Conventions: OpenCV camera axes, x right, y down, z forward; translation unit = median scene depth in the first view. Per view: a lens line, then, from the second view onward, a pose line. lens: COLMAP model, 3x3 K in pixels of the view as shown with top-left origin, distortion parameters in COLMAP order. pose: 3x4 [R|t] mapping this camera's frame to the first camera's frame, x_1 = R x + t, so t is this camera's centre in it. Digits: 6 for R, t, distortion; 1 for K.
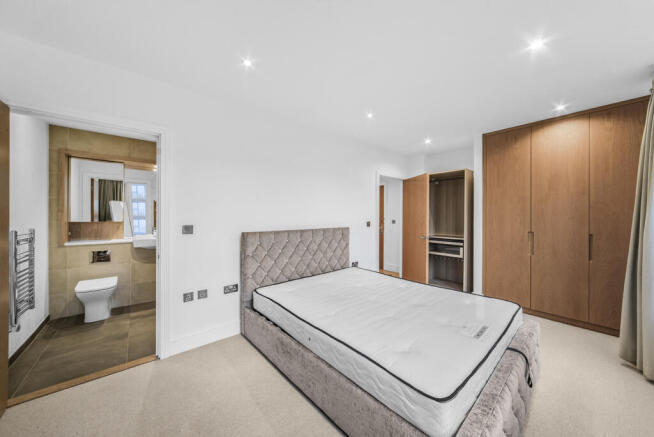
lens RADIAL K [[226.8, 0, 327.9], [0, 226.8, 219.3], [0, 0, 1]] dist [-0.007949, 0.000335]
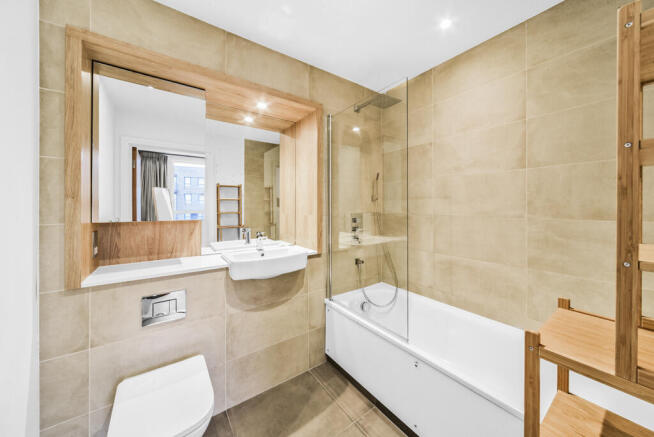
lens RADIAL K [[226.8, 0, 328.4], [0, 226.8, 216.2], [0, 0, 1]] dist [-0.007949, 0.000335]
pose [[0.998153, -0.007202, -0.060321, -0.720417], [0.007018, 0.999970, -0.003248, 0.002921], [0.060343, 0.002819, 0.998174, 0.633822]]
